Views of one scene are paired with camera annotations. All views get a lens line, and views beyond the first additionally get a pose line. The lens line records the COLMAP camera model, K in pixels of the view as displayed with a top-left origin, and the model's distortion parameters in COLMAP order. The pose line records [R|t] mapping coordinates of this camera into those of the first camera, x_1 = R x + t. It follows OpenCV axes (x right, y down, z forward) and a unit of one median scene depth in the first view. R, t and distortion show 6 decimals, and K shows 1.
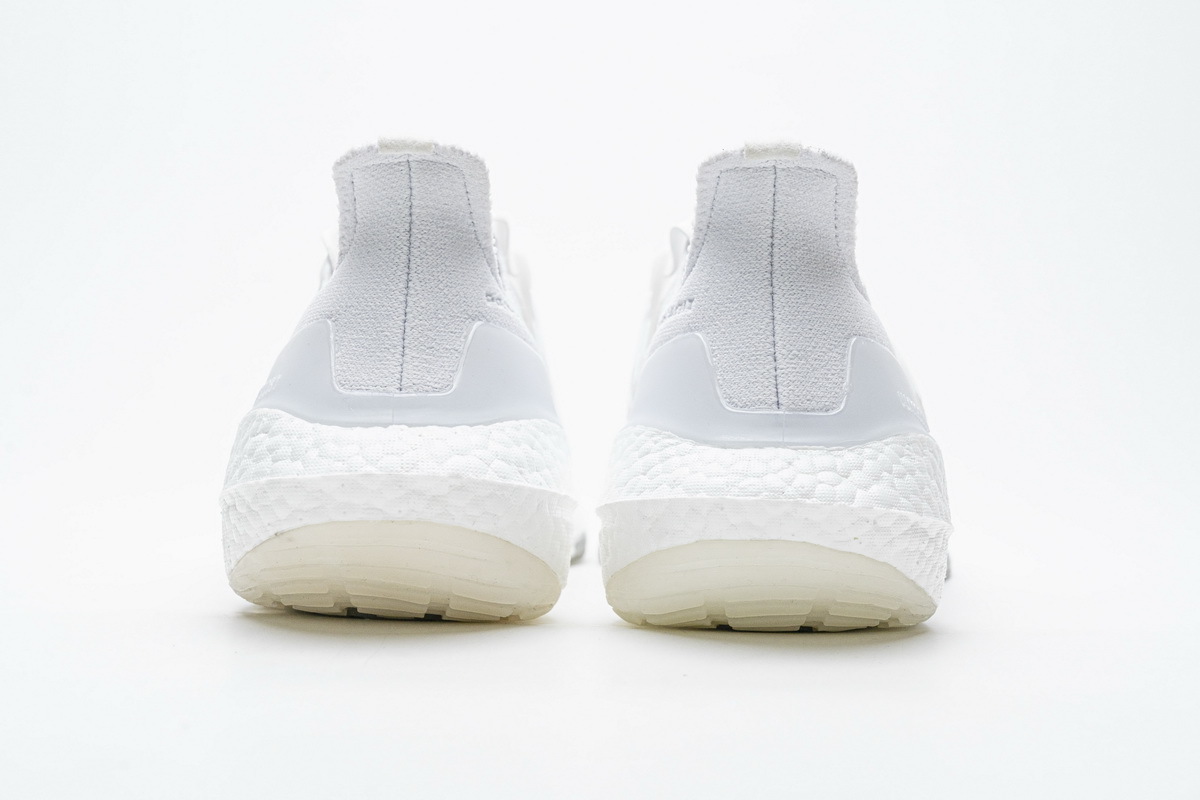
lens RADIAL K [[2264.3, 0, 608.9], [0, 2264.3, 393.0], [0, 0, 1]] dist [0.005359, 0.000000]
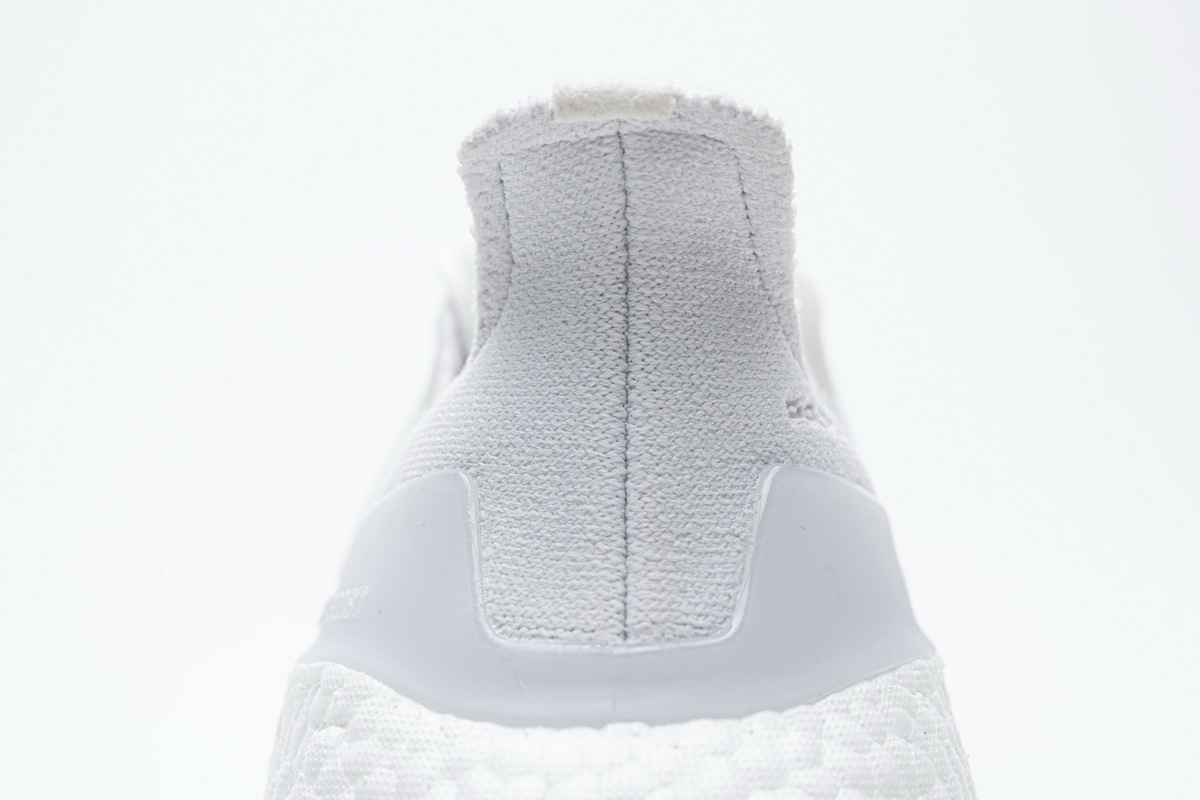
lens RADIAL K [[2264.3, 0, 595.1], [0, 2264.3, 411.1], [0, 0, 1]] dist [0.005359, 0.000000]
pose [[0.997586, -0.033659, -0.060746, -0.067117], [0.037253, 0.997560, 0.059040, -0.073224], [0.058610, -0.061161, 0.996406, 0.530750]]
